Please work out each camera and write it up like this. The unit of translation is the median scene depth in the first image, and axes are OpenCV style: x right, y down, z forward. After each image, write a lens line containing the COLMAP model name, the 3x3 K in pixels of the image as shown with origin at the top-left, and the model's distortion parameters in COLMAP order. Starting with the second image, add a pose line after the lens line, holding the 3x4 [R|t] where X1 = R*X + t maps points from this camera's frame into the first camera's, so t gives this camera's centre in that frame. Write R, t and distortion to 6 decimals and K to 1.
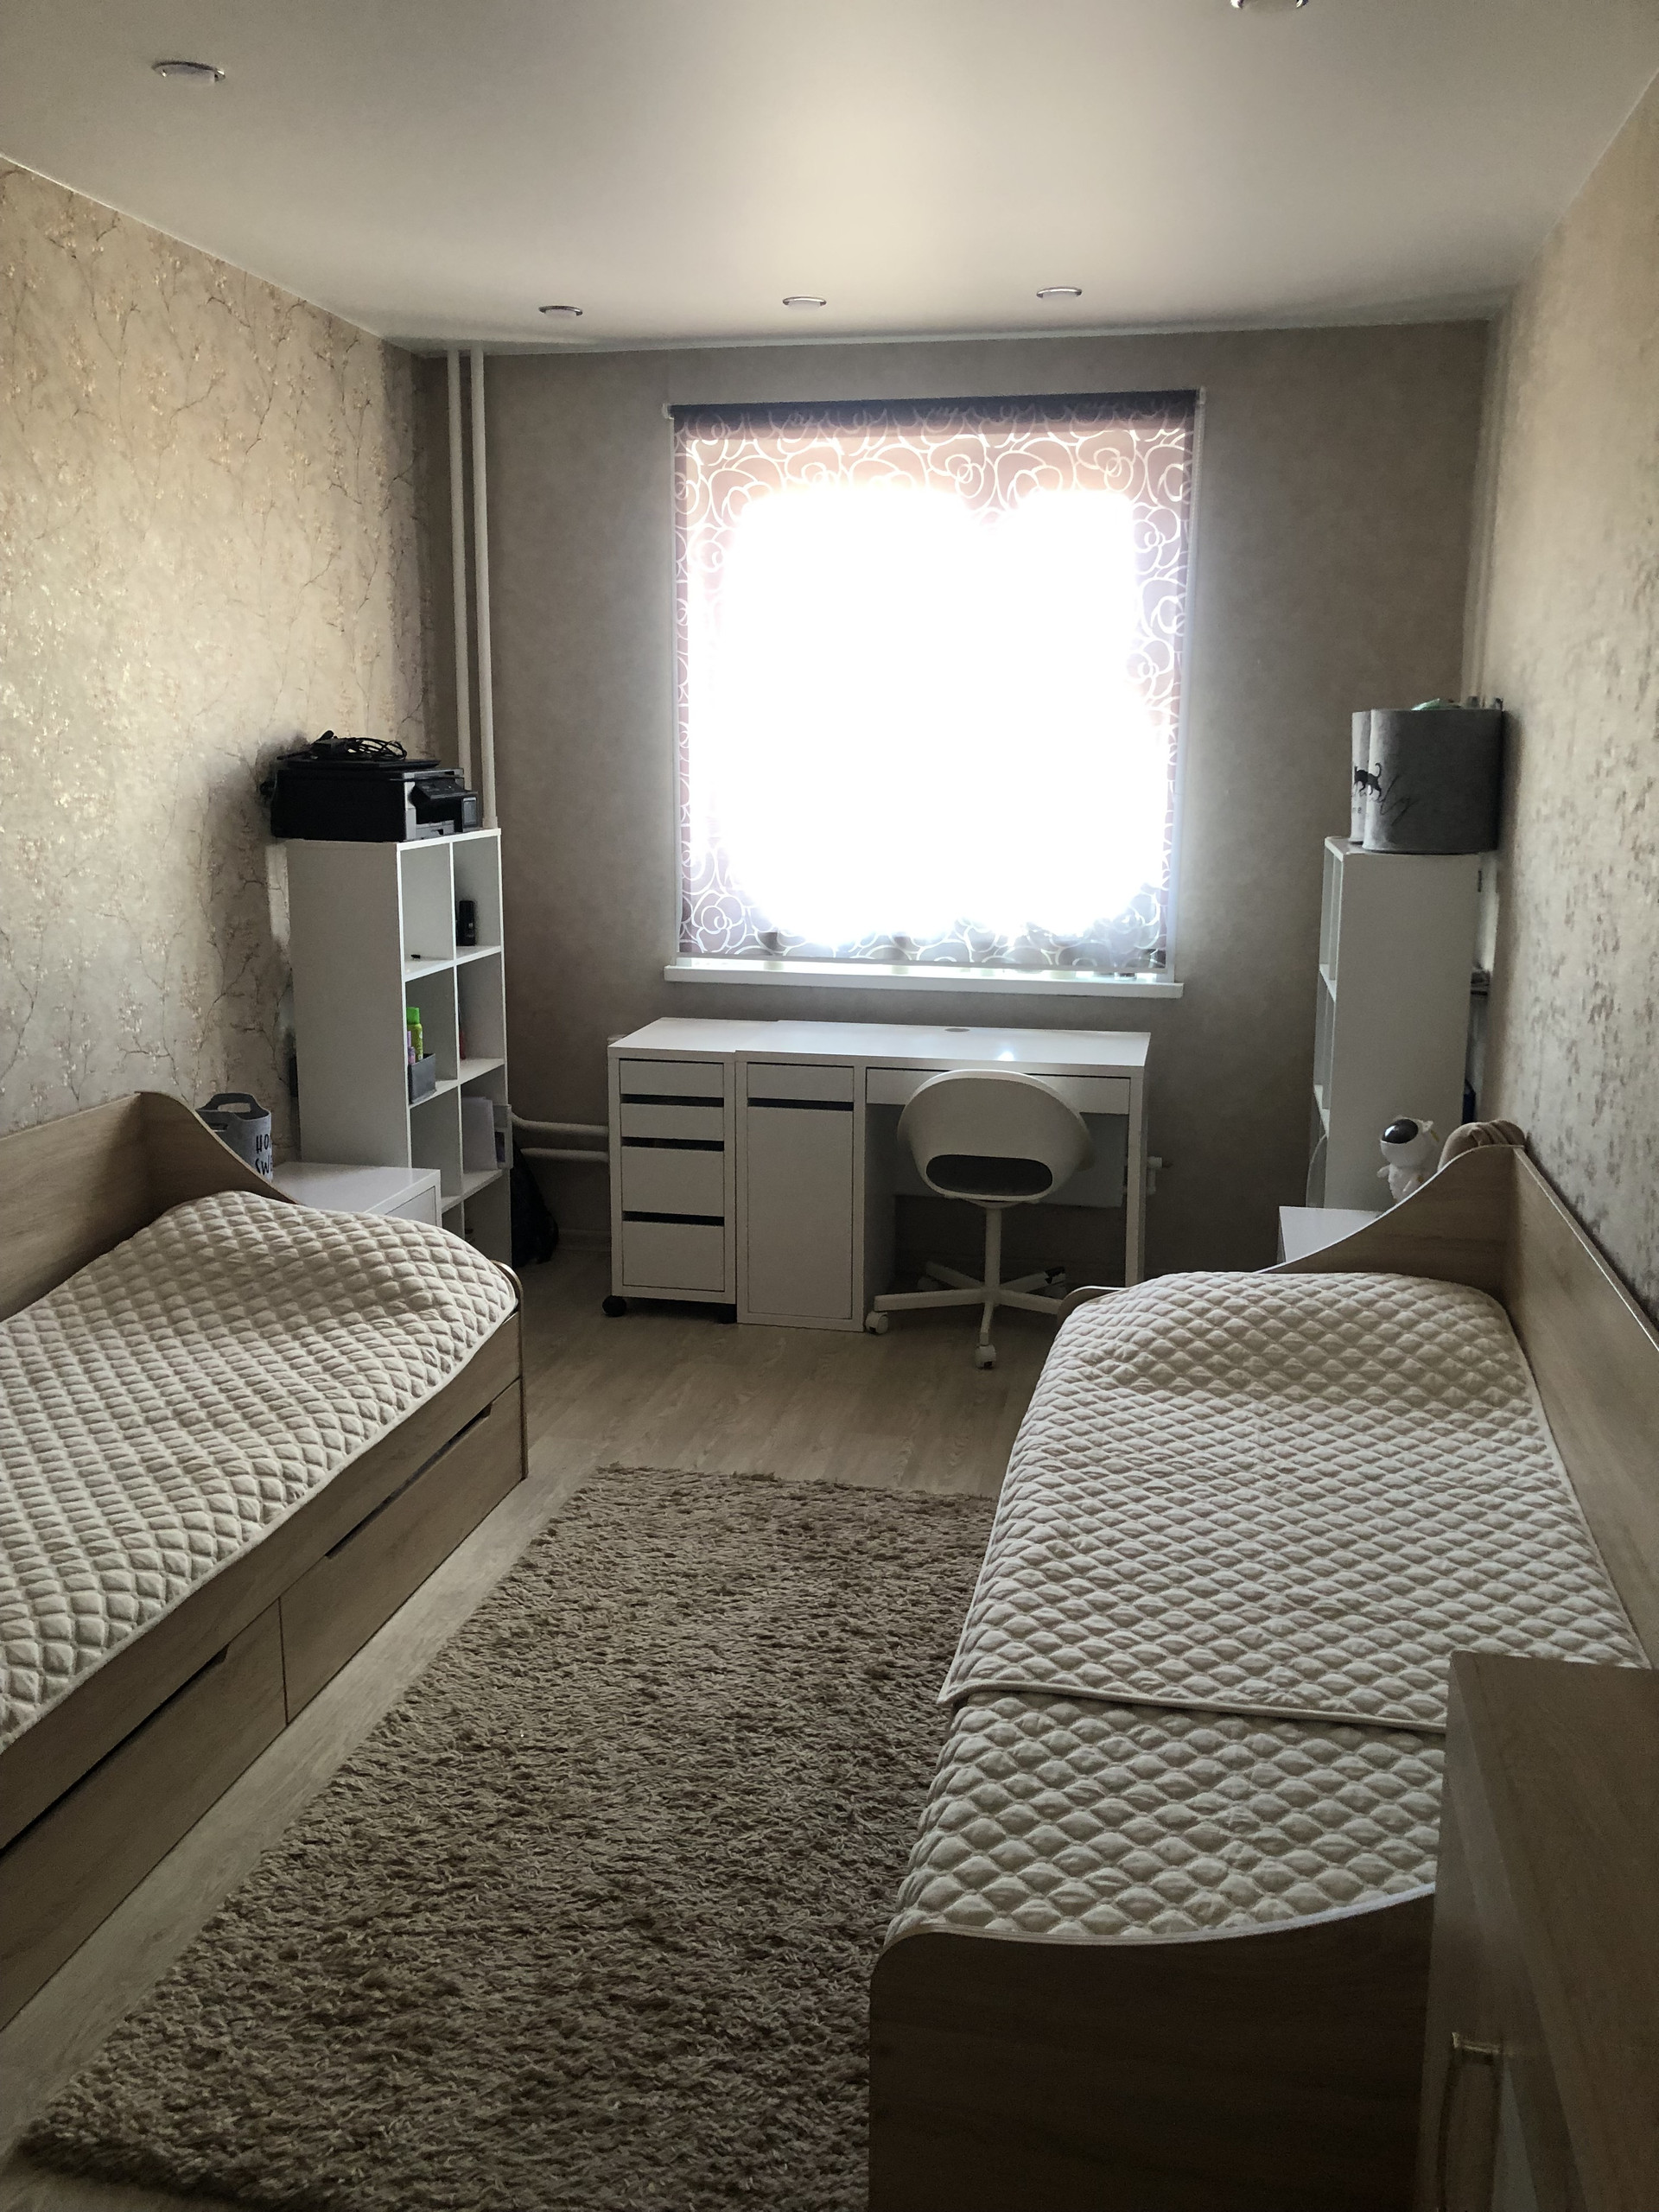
lens RADIAL K [[1833.4, 0, 840.0], [0, 1833.4, 1114.0], [0, 0, 1]] dist [0.034309, -0.049159]
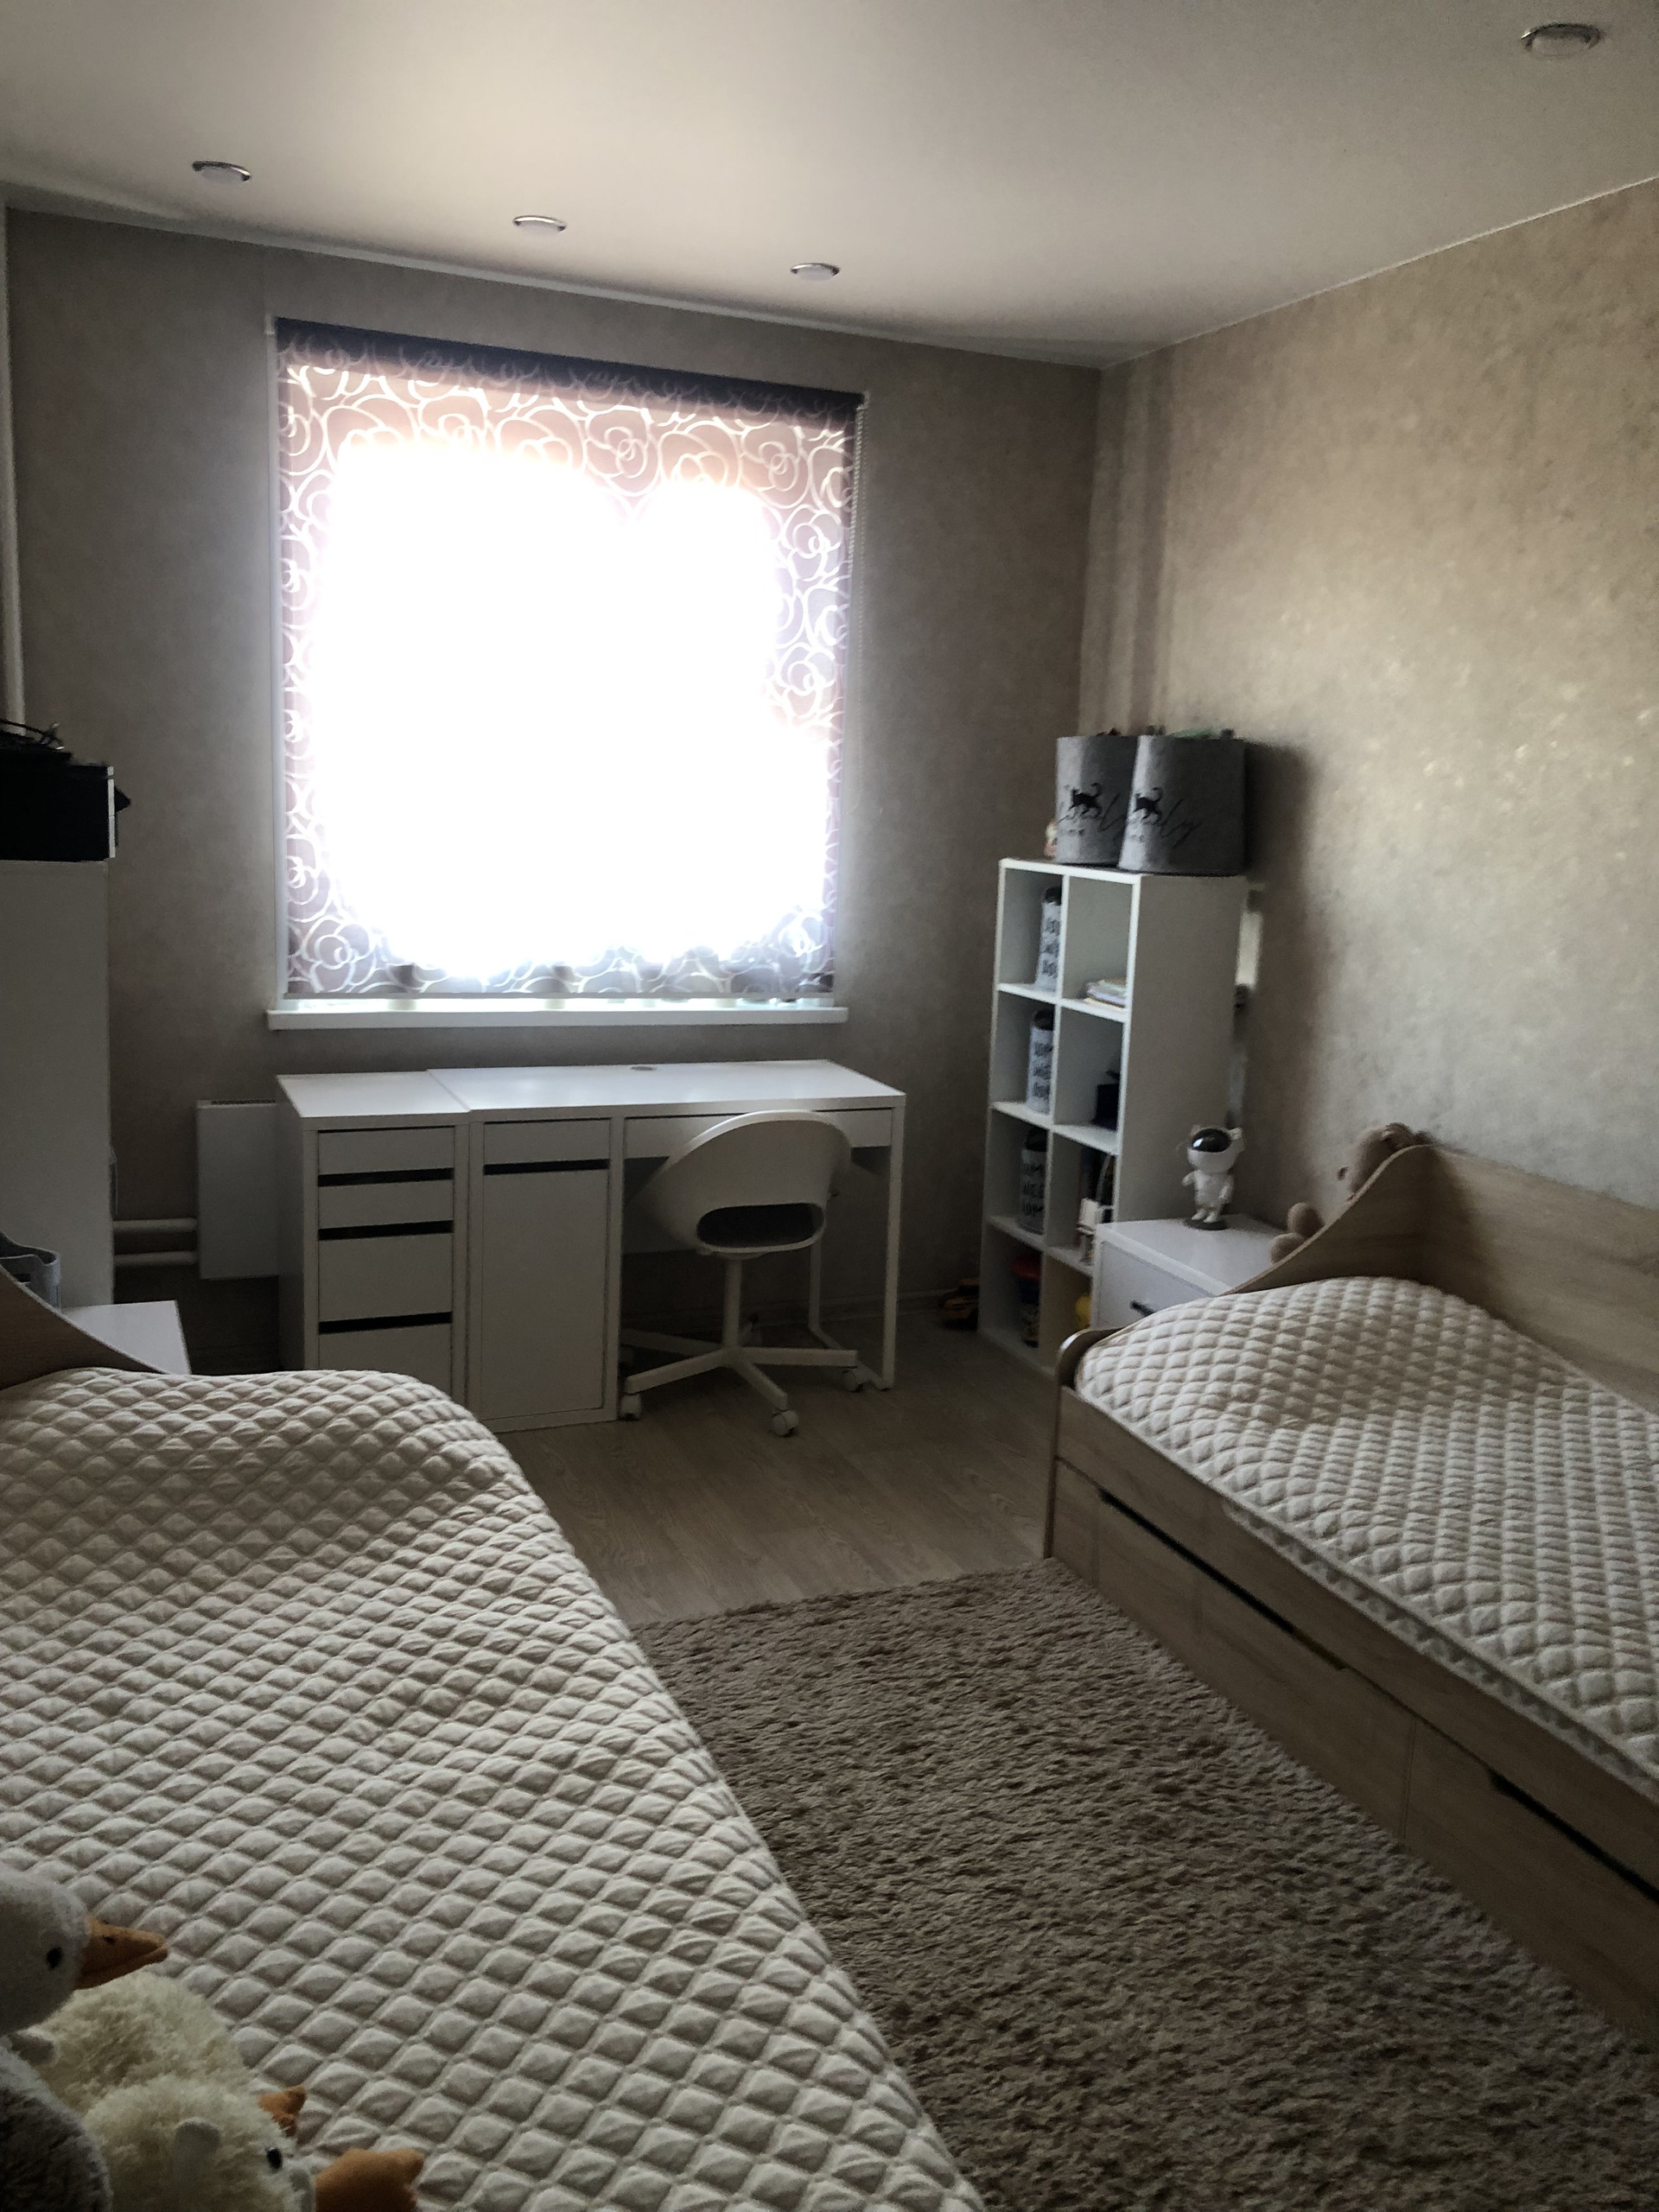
lens RADIAL K [[1833.4, 0, 837.2], [0, 1833.4, 1107.4], [0, 0, 1]] dist [0.034309, -0.049159]
pose [[0.826152, -0.074190, 0.558542, -0.379167], [0.077791, 0.996819, 0.017343, -0.036843], [-0.558051, 0.029122, 0.829295, 0.212347]]
